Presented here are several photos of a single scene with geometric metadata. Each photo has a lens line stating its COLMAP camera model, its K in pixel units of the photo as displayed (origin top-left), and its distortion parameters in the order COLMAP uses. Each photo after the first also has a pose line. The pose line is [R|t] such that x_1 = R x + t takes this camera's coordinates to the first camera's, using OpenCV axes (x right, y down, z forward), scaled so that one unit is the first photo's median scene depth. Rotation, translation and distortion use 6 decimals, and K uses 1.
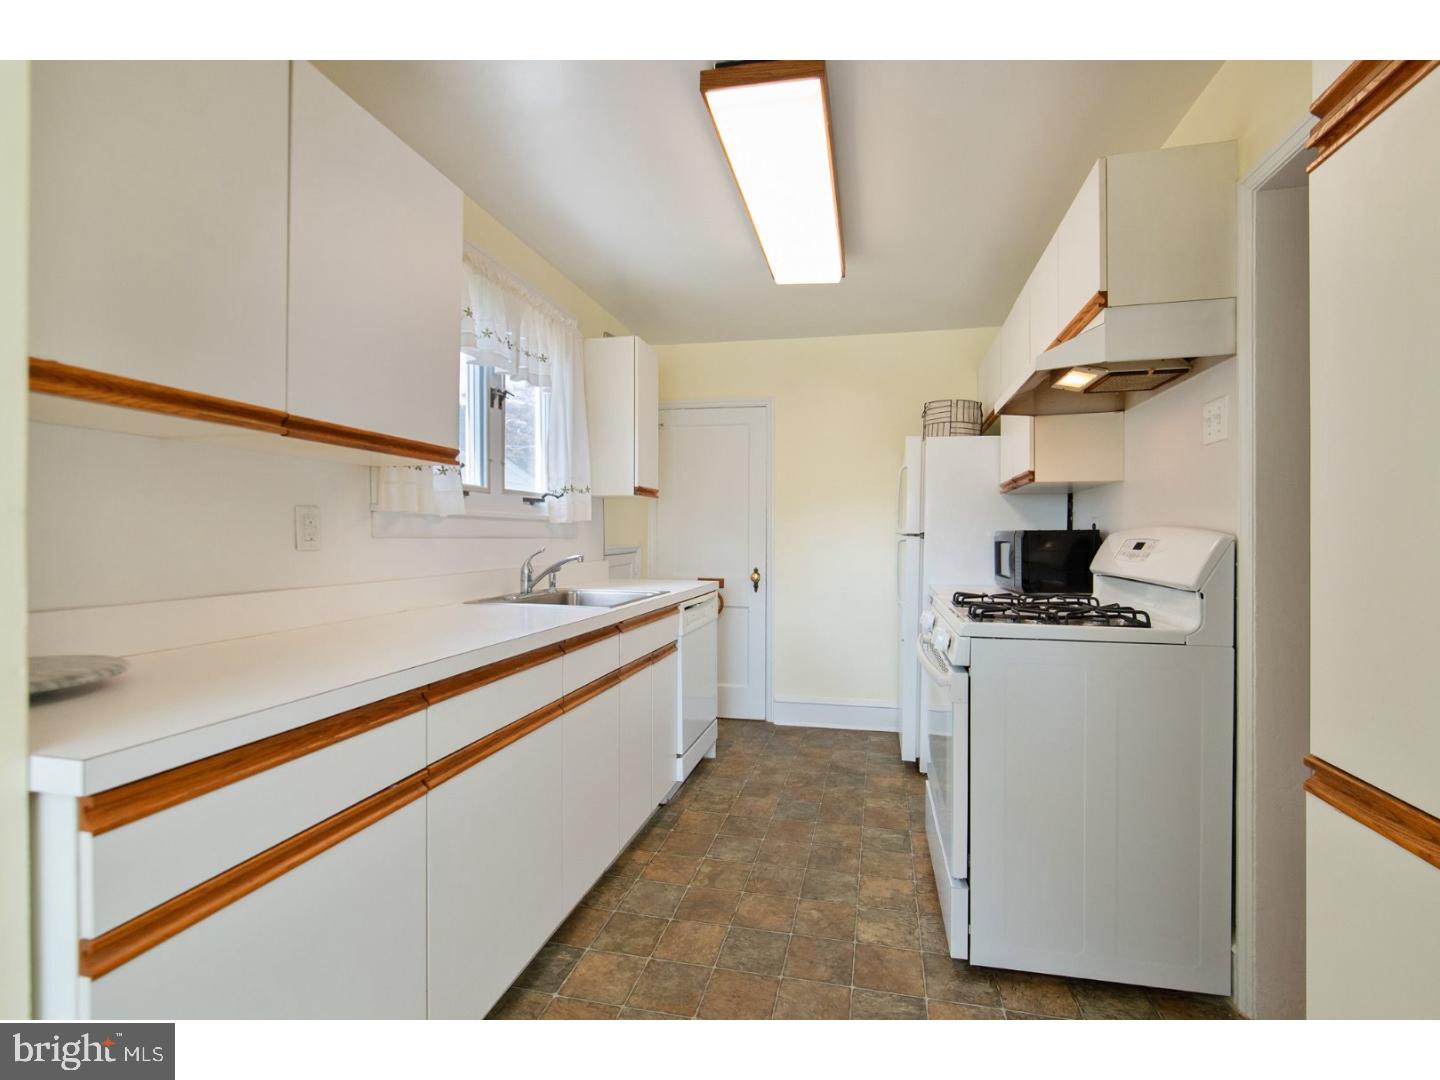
lens RADIAL K [[628.1, 0, 729.9], [0, 628.1, 534.8], [0, 0, 1]] dist [0.003532, -0.000562]
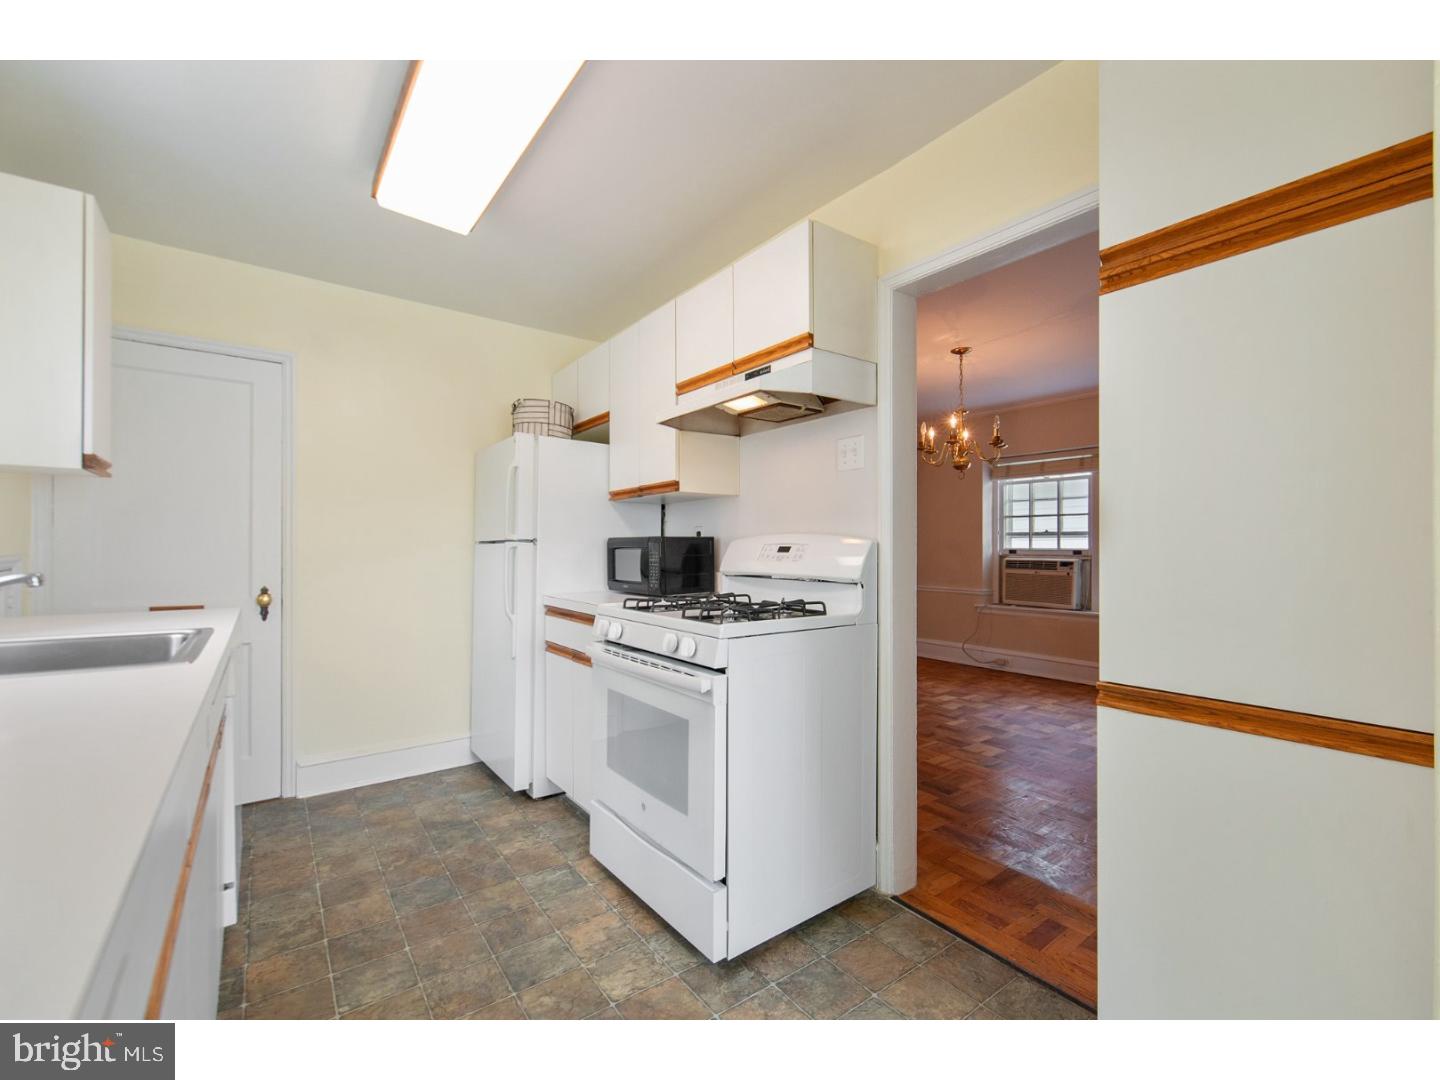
lens RADIAL K [[628.1, 0, 727.8], [0, 628.1, 545.1], [0, 0, 1]] dist [0.003532, -0.000562]
pose [[0.651786, 0.001989, 0.758400, -0.238066], [-0.001469, 0.999998, -0.001360, 0.007754], [-0.758401, -0.000227, 0.651788, 0.205716]]
